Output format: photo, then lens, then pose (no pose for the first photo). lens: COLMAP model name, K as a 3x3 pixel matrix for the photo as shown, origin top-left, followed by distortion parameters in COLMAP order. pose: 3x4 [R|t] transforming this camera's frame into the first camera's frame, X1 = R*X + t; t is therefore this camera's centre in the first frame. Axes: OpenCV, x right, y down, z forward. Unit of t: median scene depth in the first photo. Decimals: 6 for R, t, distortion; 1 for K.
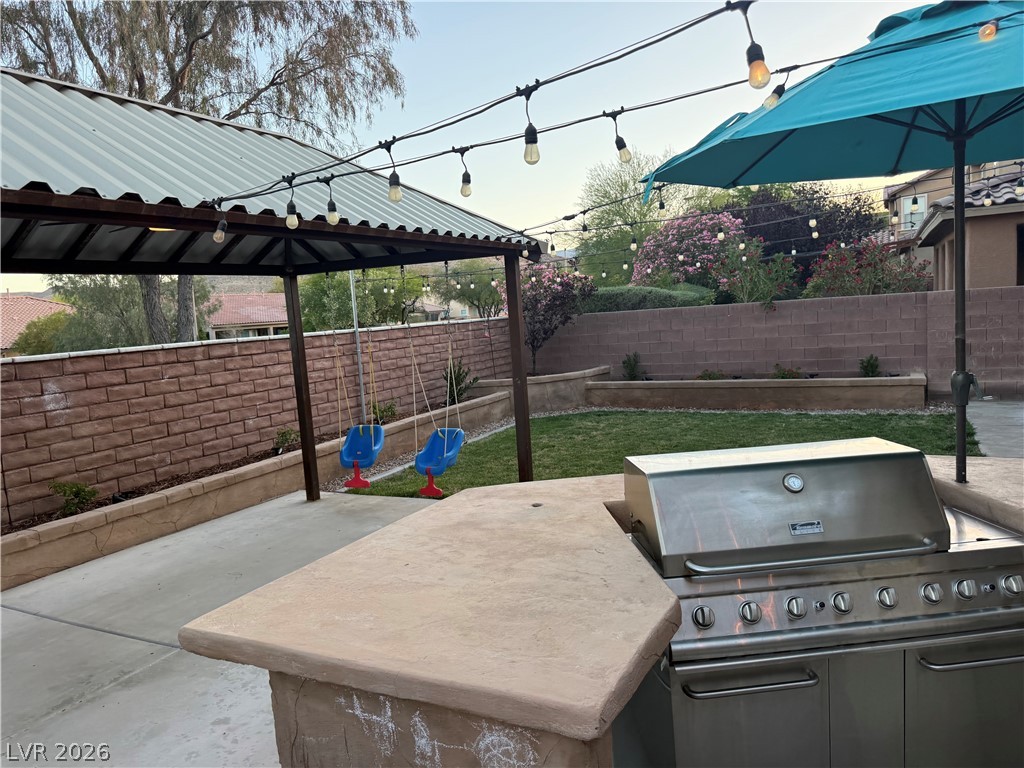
lens RADIAL K [[714.3, 0, 508.9], [0, 714.3, 386.7], [0, 0, 1]] dist [0.051930, -0.025808]
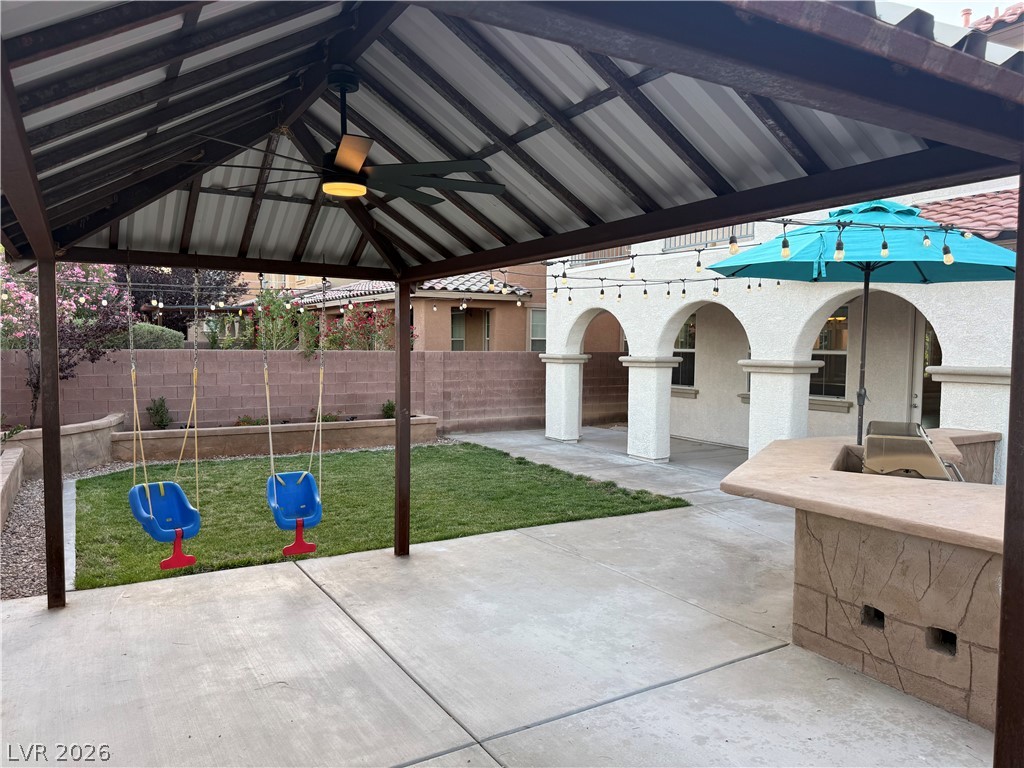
lens RADIAL K [[714.3, 0, 510.2], [0, 714.3, 384.4], [0, 0, 1]] dist [0.051930, -0.025808]
pose [[0.533635, 0.025739, 0.845323, -0.438203], [0.047939, 0.997009, -0.060621, 0.012918], [-0.844355, 0.072873, 0.530805, 0.217657]]
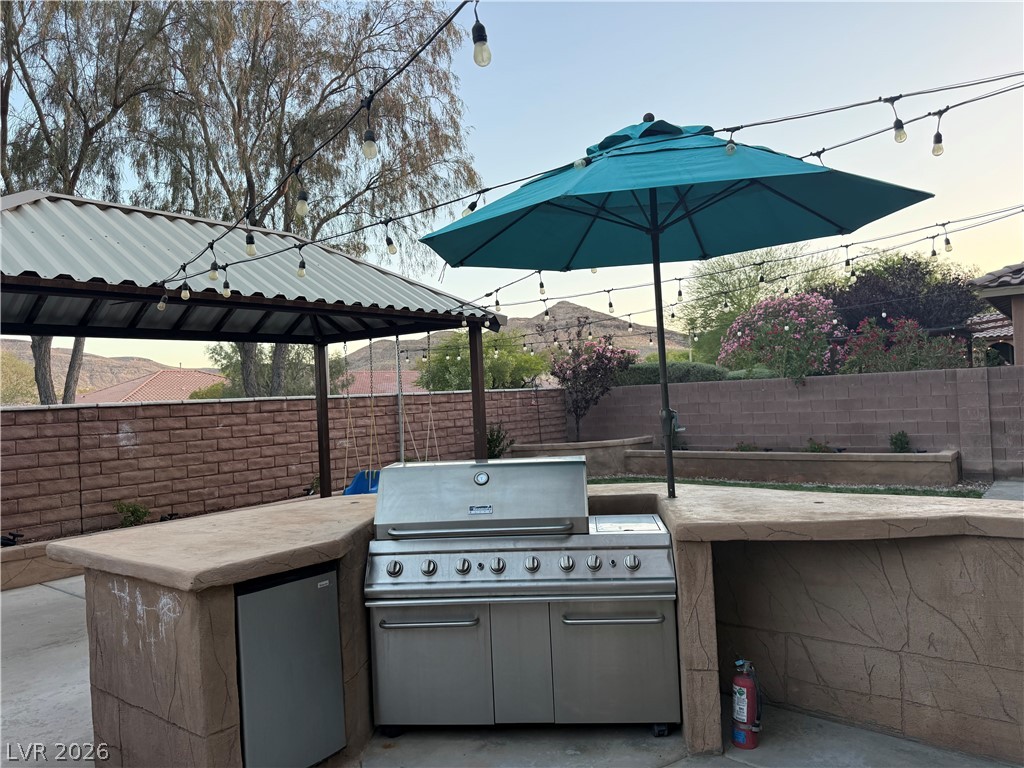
lens RADIAL K [[714.3, 0, 516.3], [0, 714.3, 381.1], [0, 0, 1]] dist [0.051930, -0.025808]
pose [[0.984012, 0.016510, -0.177336, 0.169755], [-0.037439, 0.992621, -0.115332, 0.025091], [0.174123, 0.120128, 0.977369, -0.085424]]
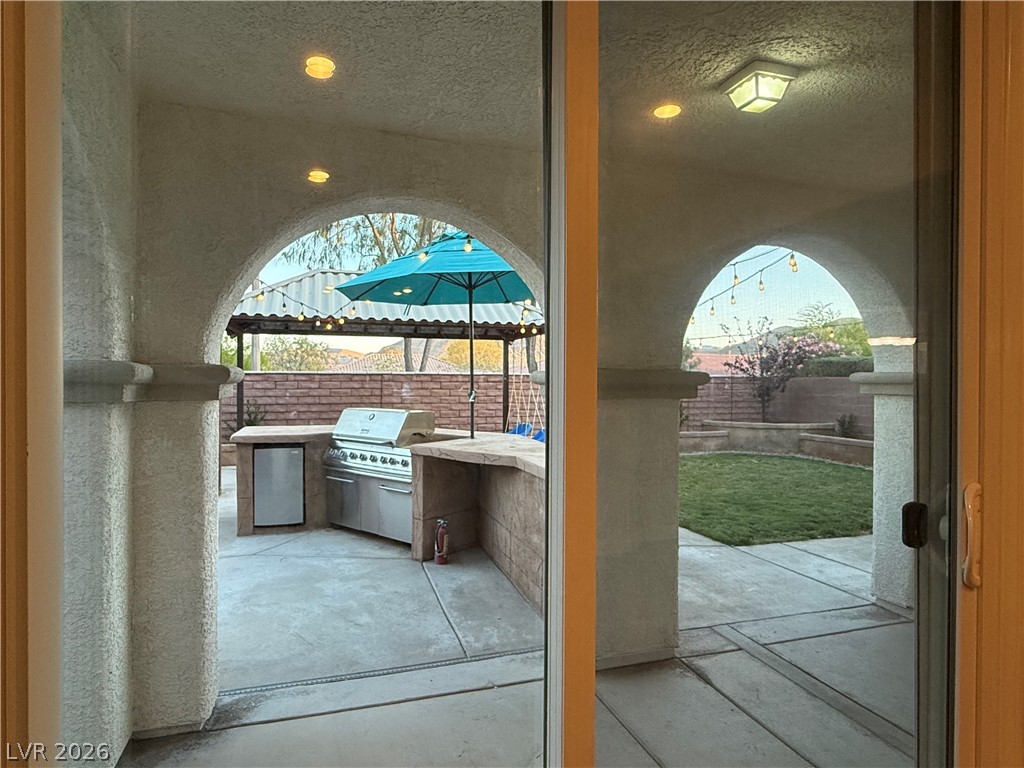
lens RADIAL K [[597.6, 0, 511.4], [0, 597.6, 388.5], [0, 0, 1]] dist [-0.029138, -0.000375]
pose [[0.704848, 0.078318, -0.705021, 0.581424], [-0.129172, 0.991440, -0.019005, 0.000364], [0.697498, 0.104465, 0.708932, -0.066518]]
